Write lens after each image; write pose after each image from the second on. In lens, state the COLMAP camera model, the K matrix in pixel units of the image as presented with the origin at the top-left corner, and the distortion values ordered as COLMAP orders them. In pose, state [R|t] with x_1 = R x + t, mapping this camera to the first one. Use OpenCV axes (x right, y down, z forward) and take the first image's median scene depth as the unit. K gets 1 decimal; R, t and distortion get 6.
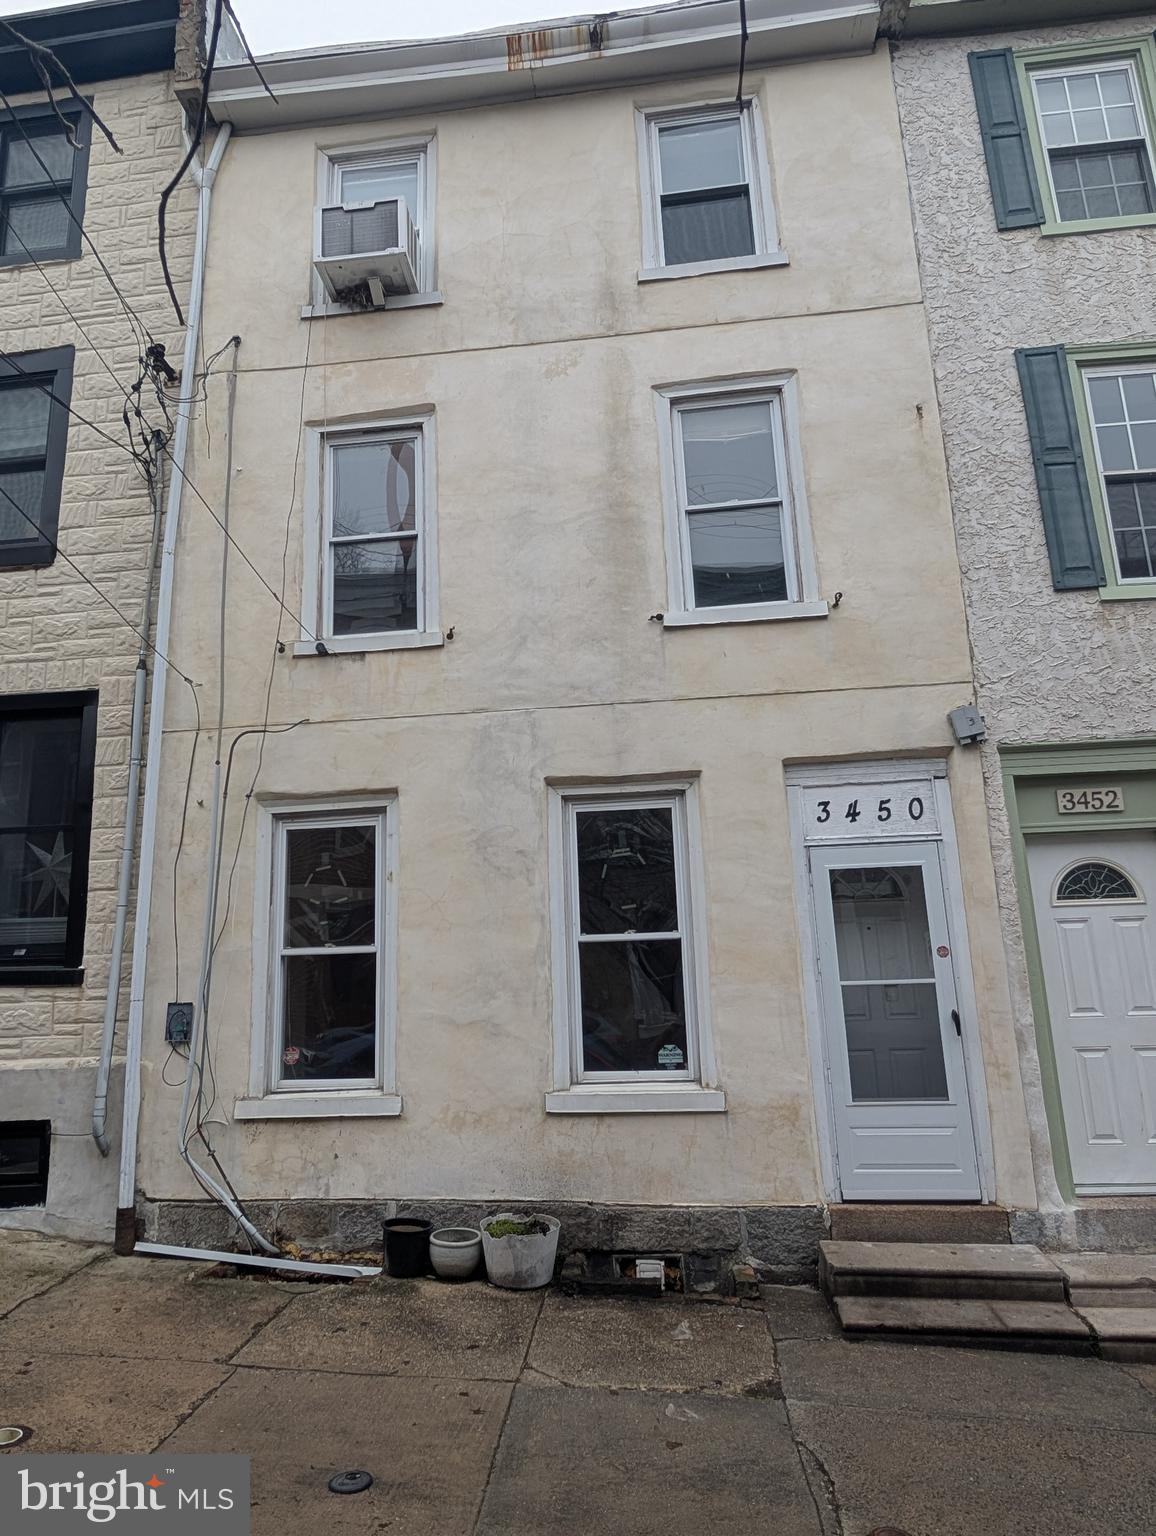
lens RADIAL K [[992.9, 0, 523.0], [0, 992.9, 766.5], [0, 0, 1]] dist [-0.002074, 0.001187]
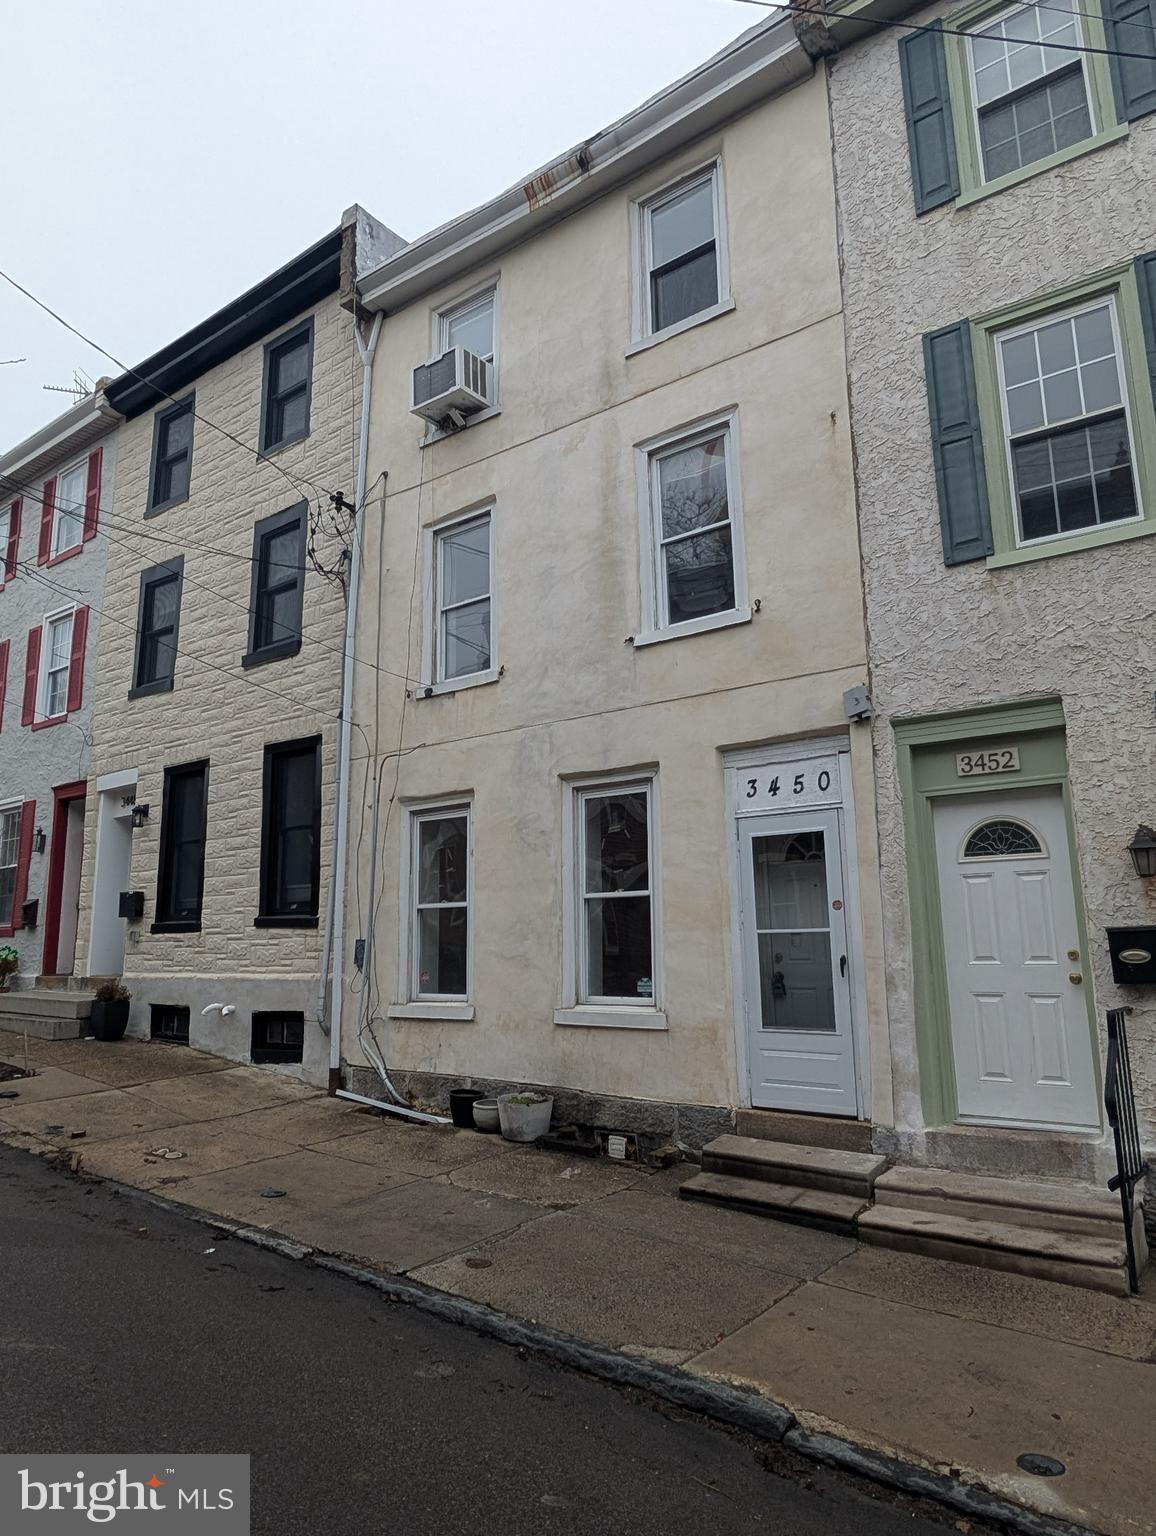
lens RADIAL K [[992.9, 0, 523.0], [0, 992.9, 766.5], [0, 0, 1]] dist [-0.002074, 0.001187]
pose [[0.851823, -0.074948, -0.518441, 0.663826], [0.098415, 0.994985, 0.017860, -0.027485], [0.514502, -0.066236, 0.854927, -0.148876]]
